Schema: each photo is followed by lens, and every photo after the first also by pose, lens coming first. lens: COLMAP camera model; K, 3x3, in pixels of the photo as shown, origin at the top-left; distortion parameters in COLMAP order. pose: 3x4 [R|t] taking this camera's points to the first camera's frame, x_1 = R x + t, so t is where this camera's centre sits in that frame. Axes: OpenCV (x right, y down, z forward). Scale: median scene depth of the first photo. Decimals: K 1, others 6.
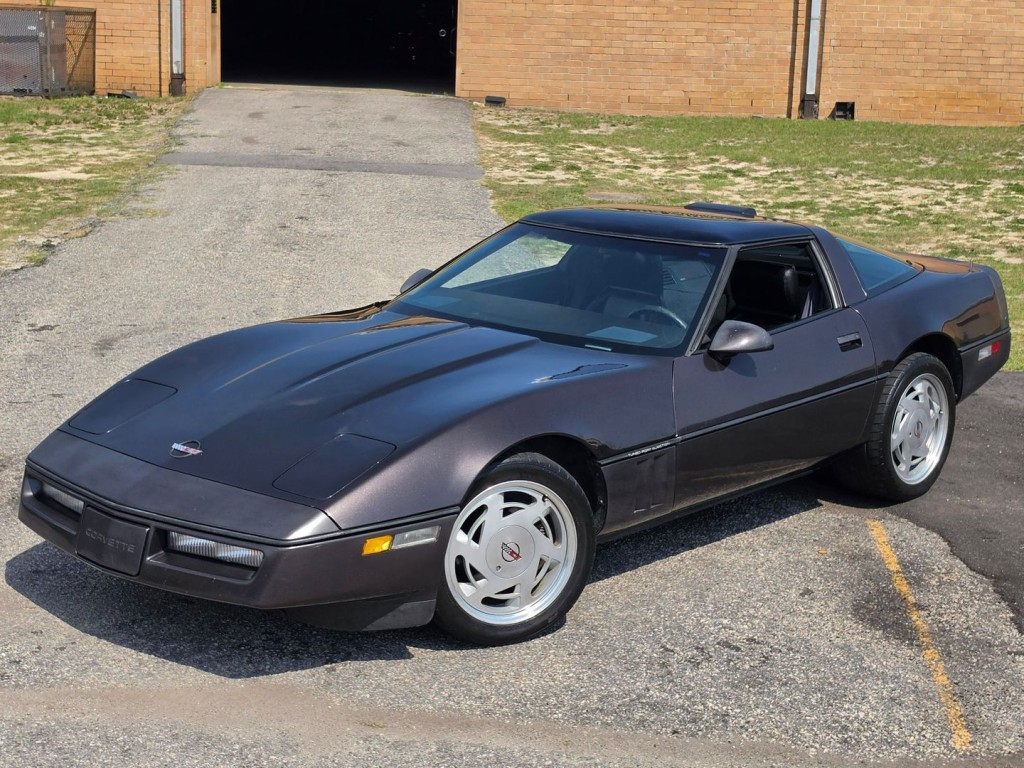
lens RADIAL K [[1665.1, 0, 527.9], [0, 1665.1, 324.1], [0, 0, 1]] dist [0.230649, -0.941190]
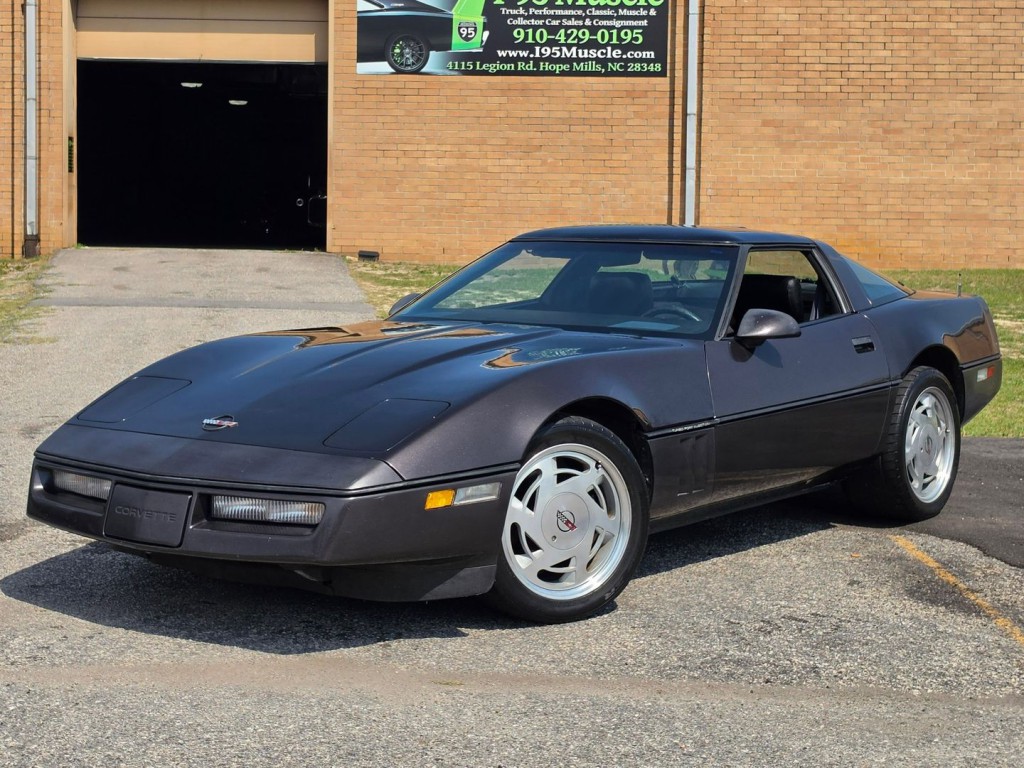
lens RADIAL K [[1742.1, 0, 509.6], [0, 1742.1, 274.8], [0, 0, 1]] dist [0.217628, -0.785688]
pose [[0.996958, -0.020756, 0.075128, -0.084369], [0.030803, 0.990346, -0.135151, 0.097315], [-0.071598, 0.137054, 0.987973, 0.002449]]
